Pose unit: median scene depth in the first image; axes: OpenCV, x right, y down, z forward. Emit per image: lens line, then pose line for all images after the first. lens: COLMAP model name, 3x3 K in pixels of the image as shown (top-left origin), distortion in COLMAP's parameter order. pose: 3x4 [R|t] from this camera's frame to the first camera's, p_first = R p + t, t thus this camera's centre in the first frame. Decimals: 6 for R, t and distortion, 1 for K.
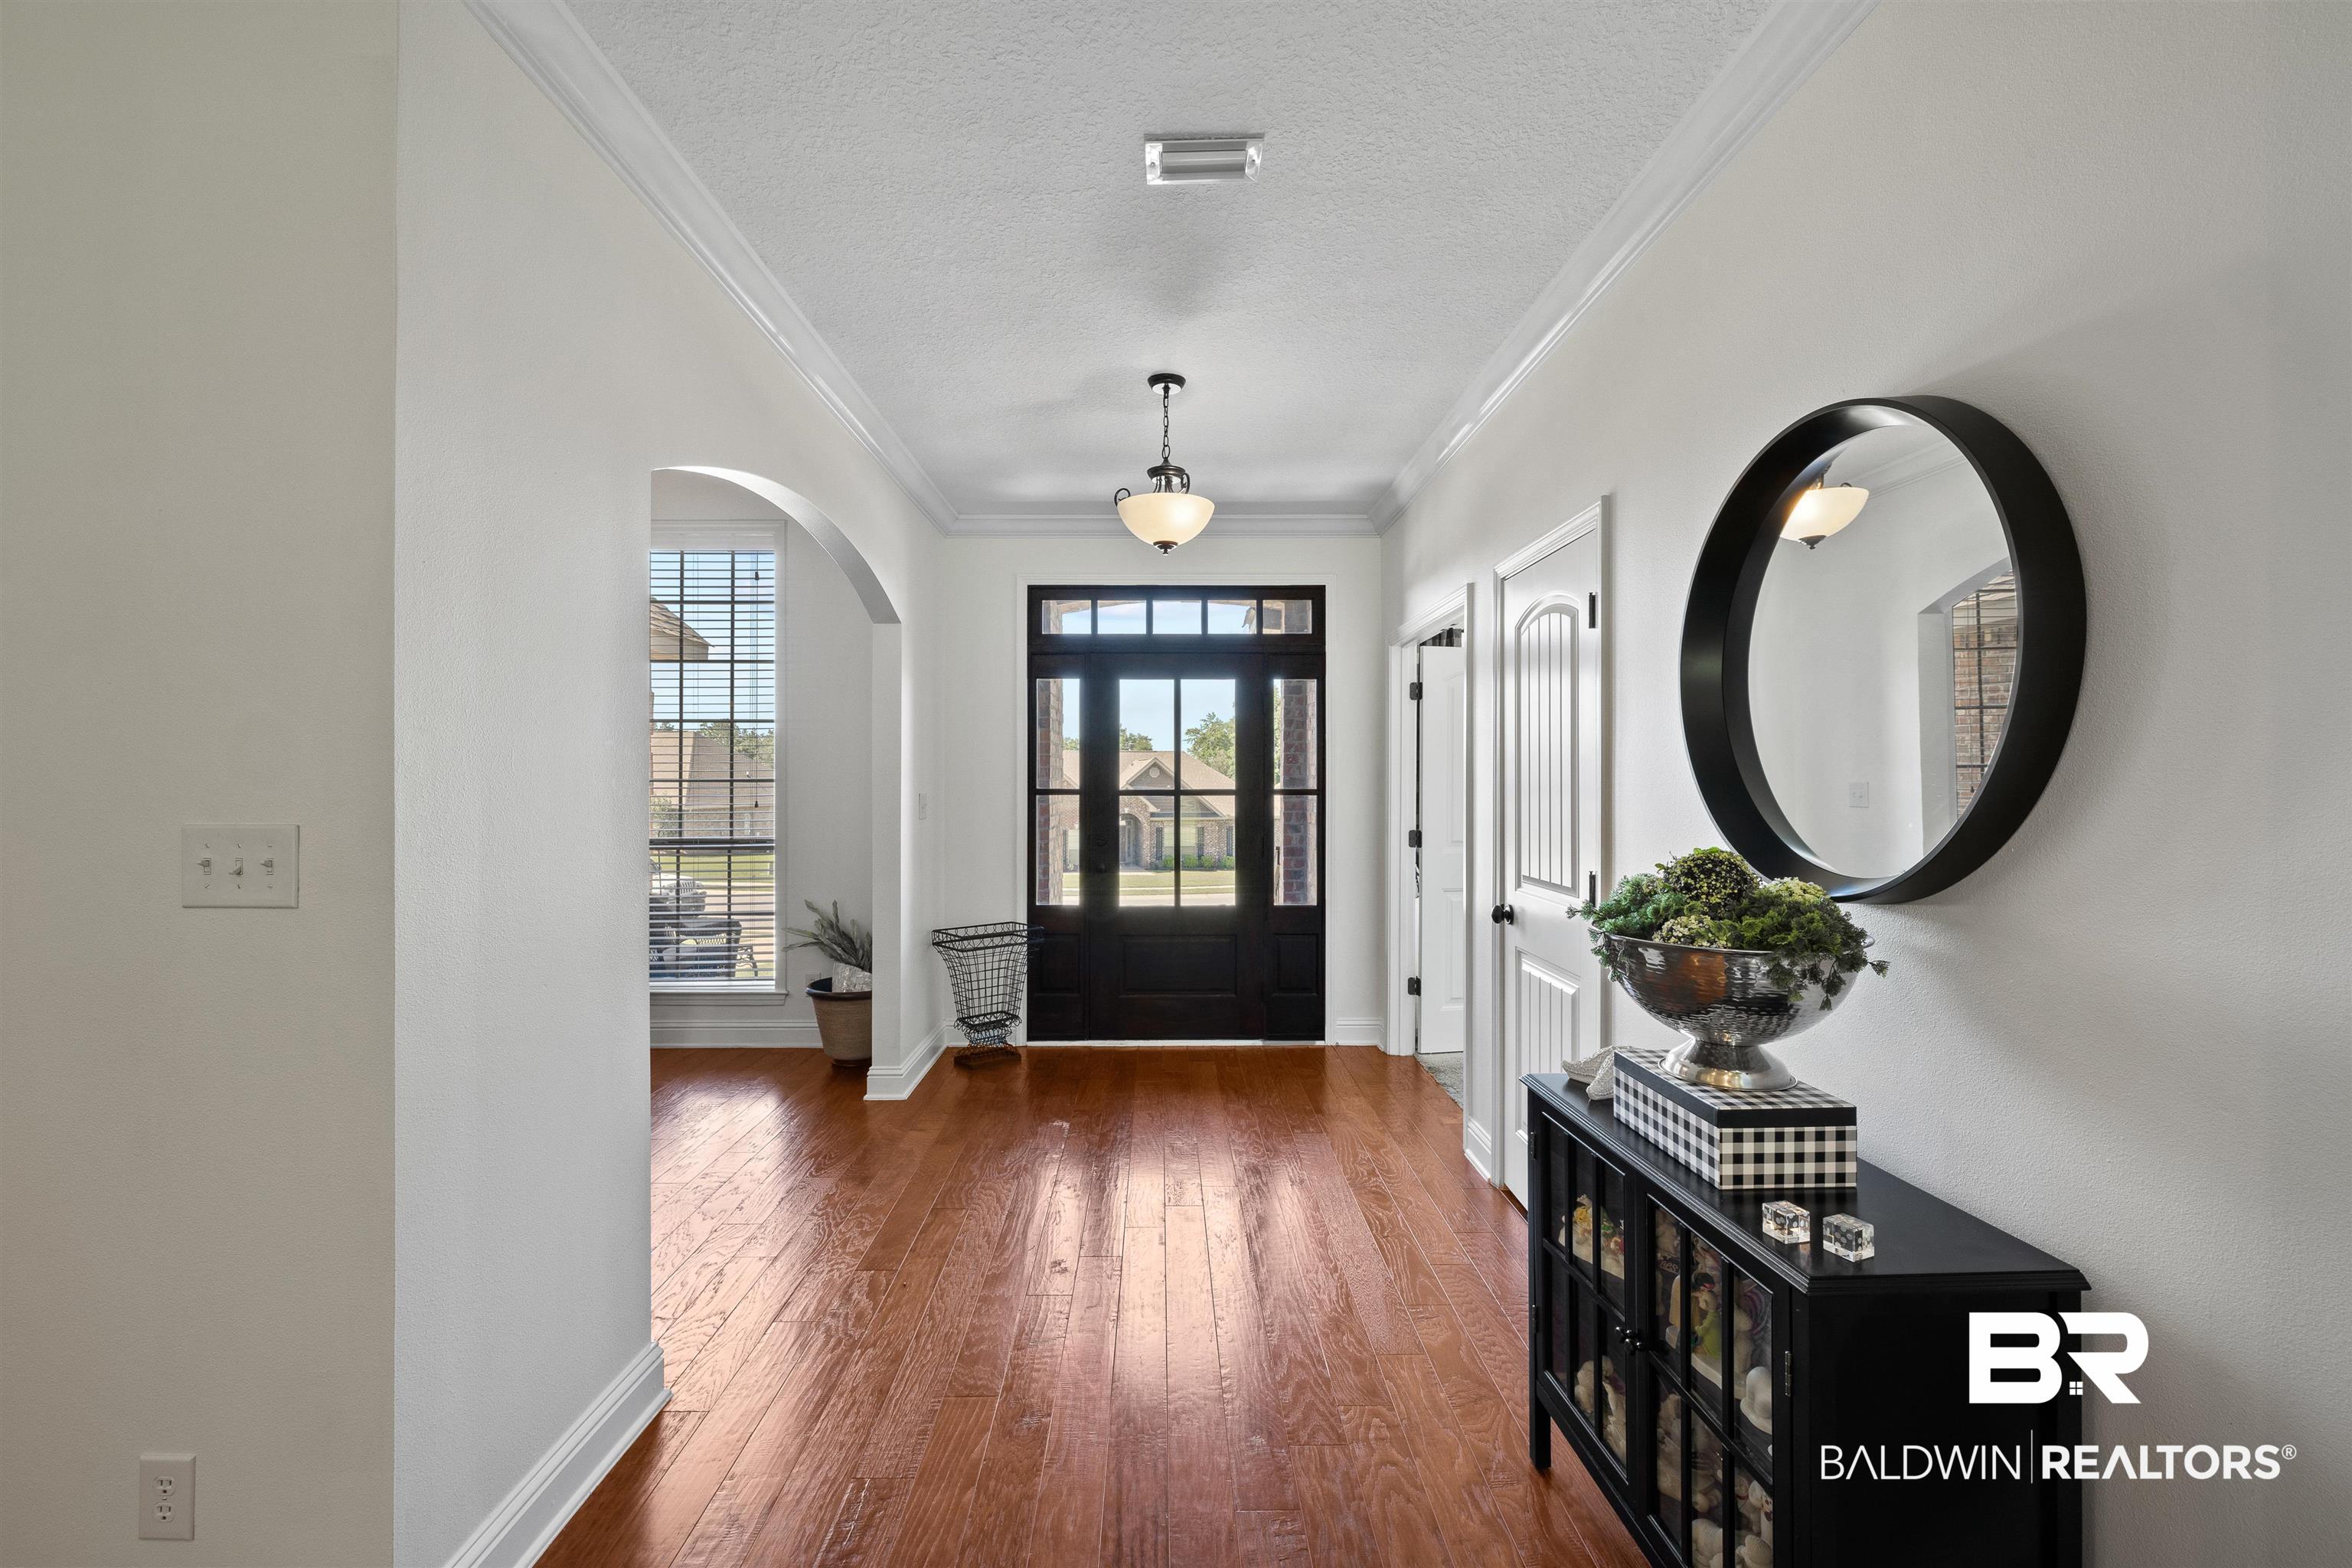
lens RADIAL K [[991.2, 0, 1179.0], [0, 991.2, 782.1], [0, 0, 1]] dist [0.001977, 0.000248]
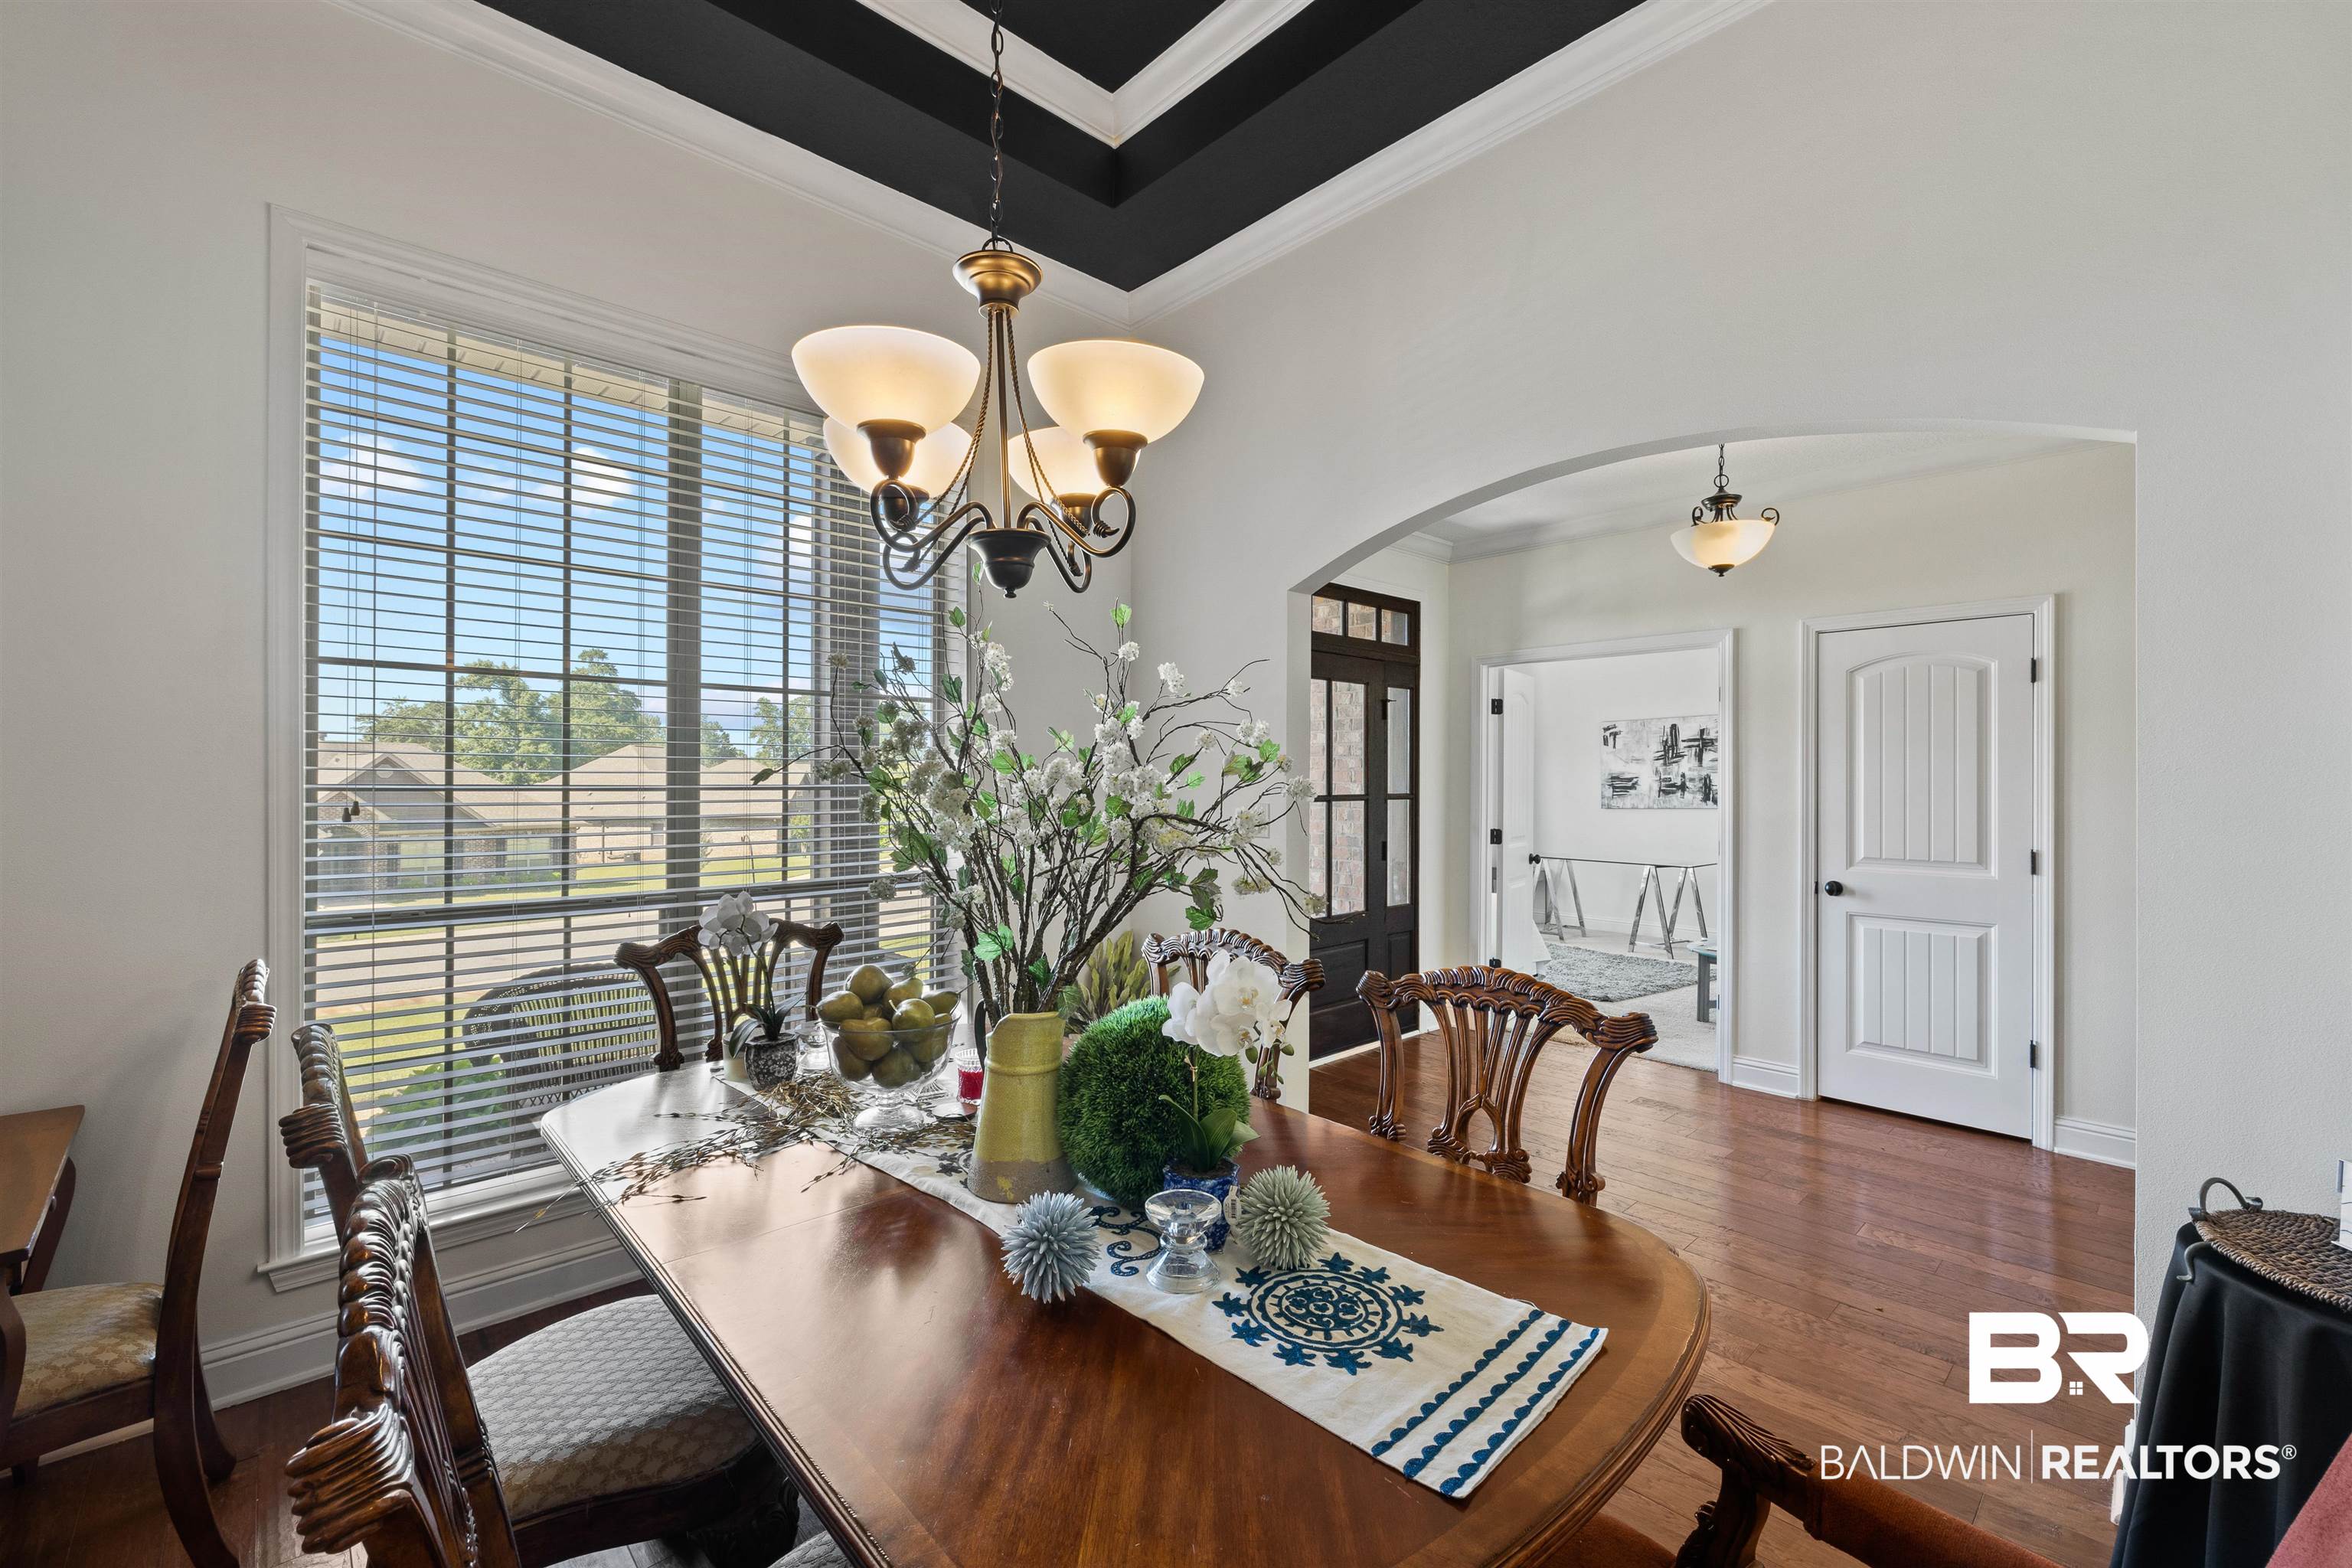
lens RADIAL K [[991.2, 0, 1176.2], [0, 991.2, 779.3], [0, 0, 1]] dist [0.001977, 0.000248]
pose [[0.750907, 0.004082, 0.660395, -0.751658], [0.000196, 0.999979, -0.006404, -0.001389], [-0.660408, 0.004938, 0.750891, 0.370497]]
